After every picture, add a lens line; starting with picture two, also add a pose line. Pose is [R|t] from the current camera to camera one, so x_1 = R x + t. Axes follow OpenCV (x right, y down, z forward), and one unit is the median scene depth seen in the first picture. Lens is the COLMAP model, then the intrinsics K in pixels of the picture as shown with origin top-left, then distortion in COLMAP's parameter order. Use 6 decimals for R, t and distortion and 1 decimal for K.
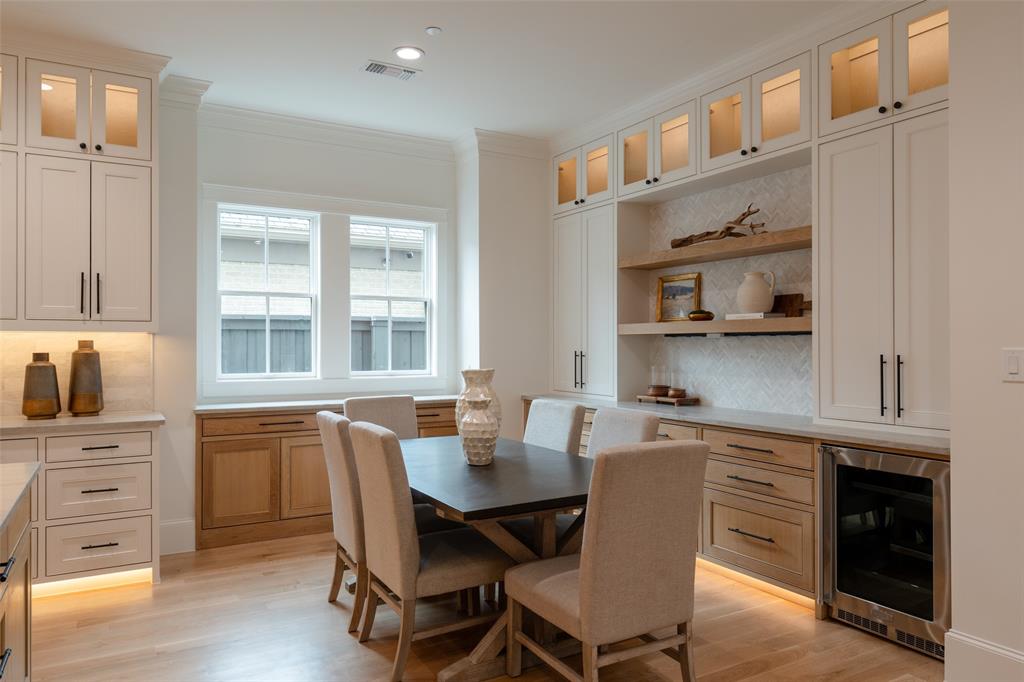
lens RADIAL K [[691.1, 0, 509.7], [0, 691.1, 339.8], [0, 0, 1]] dist [0.000411, -0.000547]
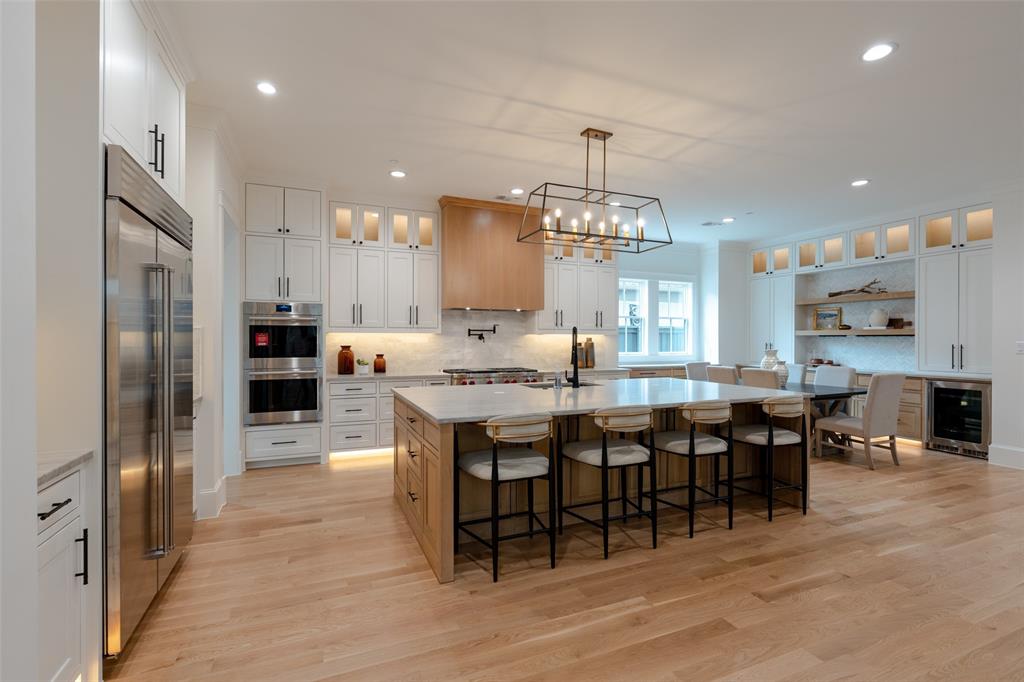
lens RADIAL K [[467.7, 0, 512.0], [0, 467.7, 341.0], [0, 0, 1]] dist [-0.005004, 0.000051]
pose [[0.992588, 0.003379, -0.121483, -0.625569], [-0.001887, 0.999921, 0.012395, -0.007230], [0.121515, -0.012074, 0.992516, -0.646262]]
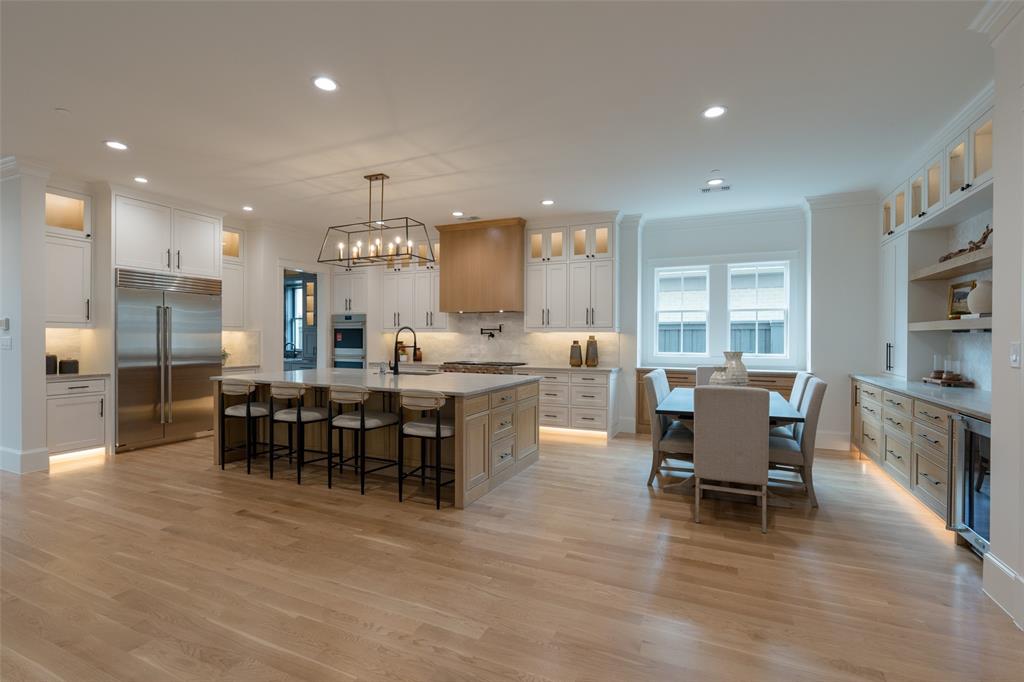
lens RADIAL K [[467.7, 0, 512.0], [0, 467.7, 341.0], [0, 0, 1]] dist [-0.005004, 0.000051]
pose [[0.583537, 0.009307, -0.812033, 0.502251], [0.003435, 0.999897, 0.013929, -0.003623], [0.812079, -0.010917, 0.583445, -0.163452]]
